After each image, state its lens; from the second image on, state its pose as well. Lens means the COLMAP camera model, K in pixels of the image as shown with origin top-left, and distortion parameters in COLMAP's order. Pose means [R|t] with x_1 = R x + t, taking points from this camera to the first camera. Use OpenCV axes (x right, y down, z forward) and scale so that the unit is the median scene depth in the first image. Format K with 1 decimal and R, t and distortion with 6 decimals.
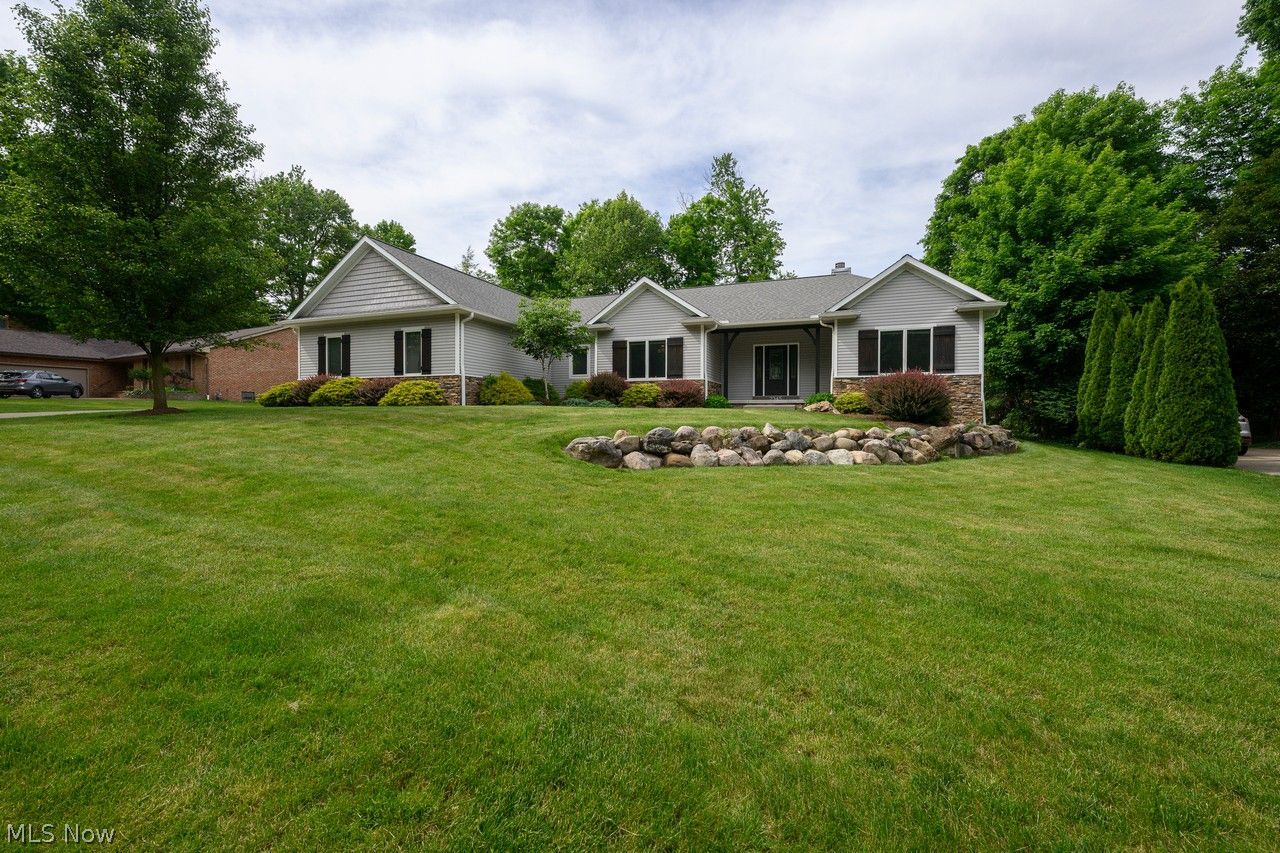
lens RADIAL K [[551.6, 0, 619.8], [0, 551.6, 420.8], [0, 0, 1]] dist [-0.001425, 0.000100]
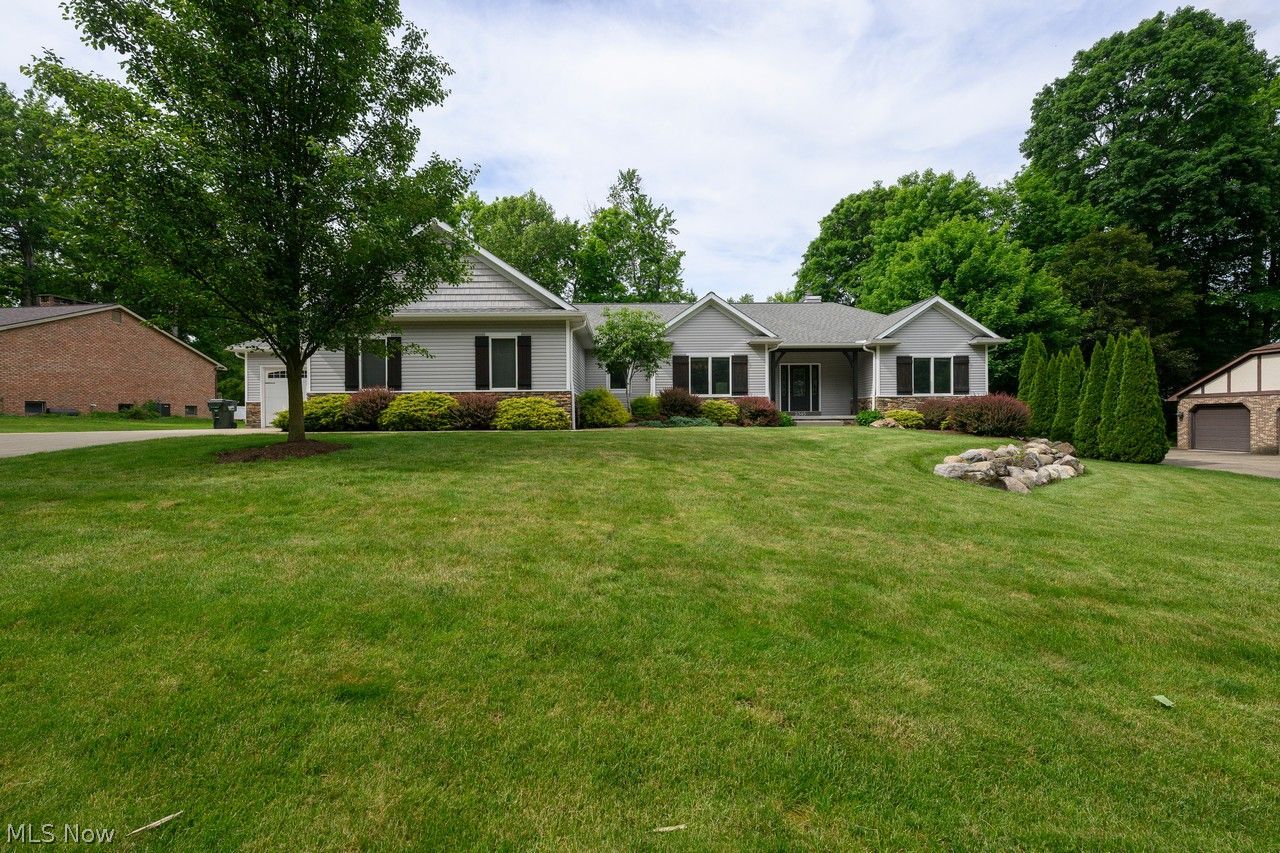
lens RADIAL K [[551.6, 0, 629.1], [0, 551.6, 421.2], [0, 0, 1]] dist [-0.001425, 0.000100]
pose [[0.919972, -0.010431, 0.391846, -0.521704], [0.013169, 0.999904, -0.004300, -0.029128], [-0.391764, 0.009116, 0.920021, 0.151956]]
